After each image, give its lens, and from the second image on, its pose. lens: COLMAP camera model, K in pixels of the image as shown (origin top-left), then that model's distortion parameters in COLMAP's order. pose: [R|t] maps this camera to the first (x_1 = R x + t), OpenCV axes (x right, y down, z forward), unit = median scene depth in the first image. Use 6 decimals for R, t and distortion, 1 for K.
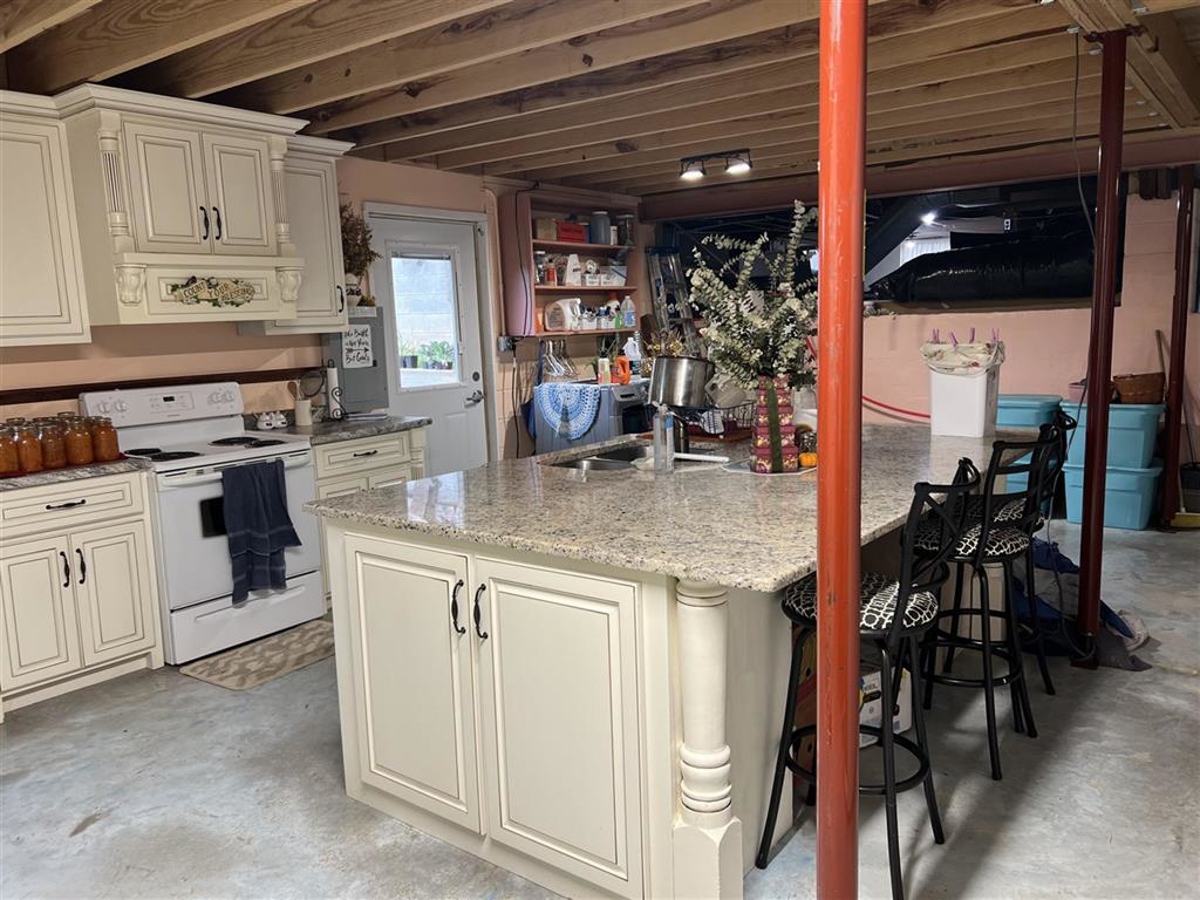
lens RADIAL K [[923.6, 0, 597.3], [0, 923.6, 474.6], [0, 0, 1]] dist [0.035366, 0.000939]
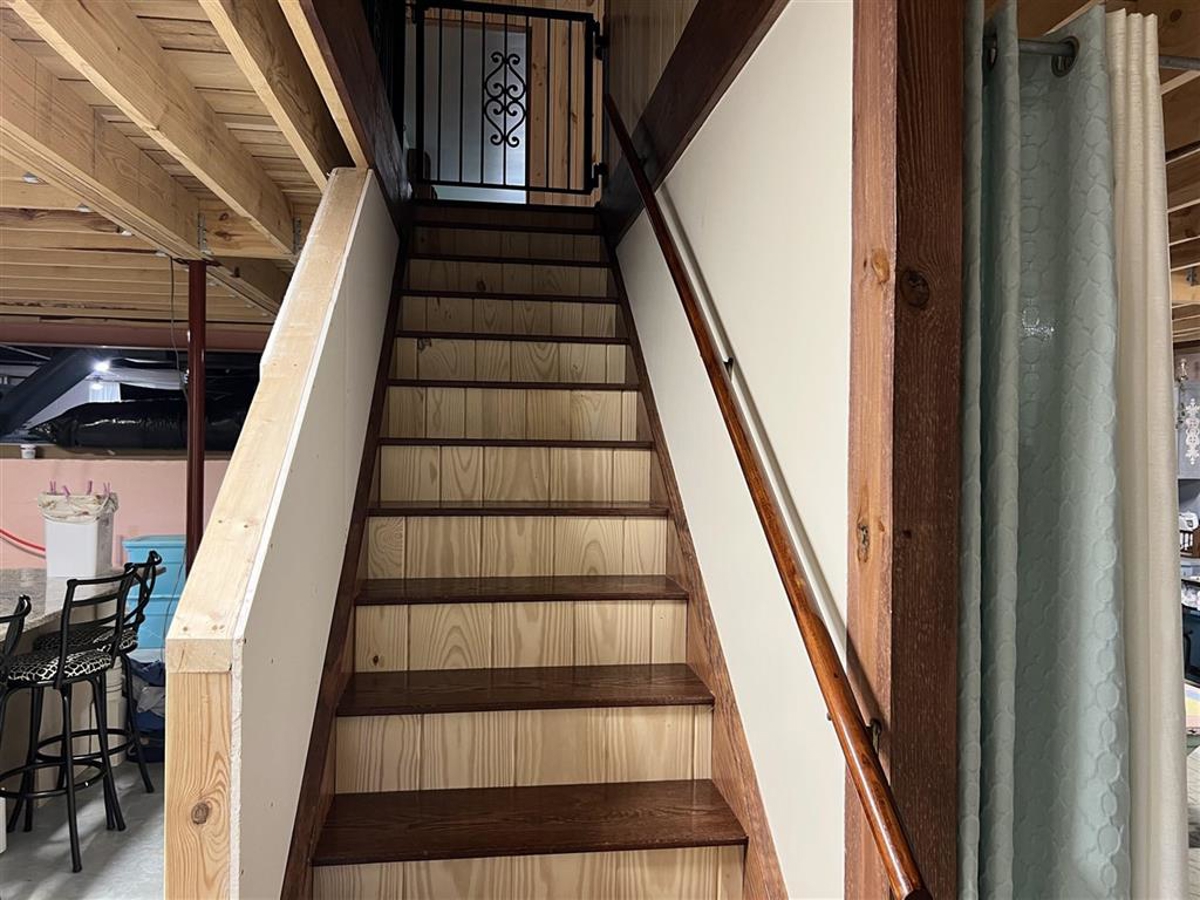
lens RADIAL K [[923.6, 0, 597.3], [0, 923.6, 474.6], [0, 0, 1]] dist [0.035366, 0.000939]
pose [[0.713537, 0.021895, 0.700275, 0.045530], [0.079117, 0.990600, -0.111588, 0.013480], [-0.696136, 0.135026, 0.705098, -0.264146]]
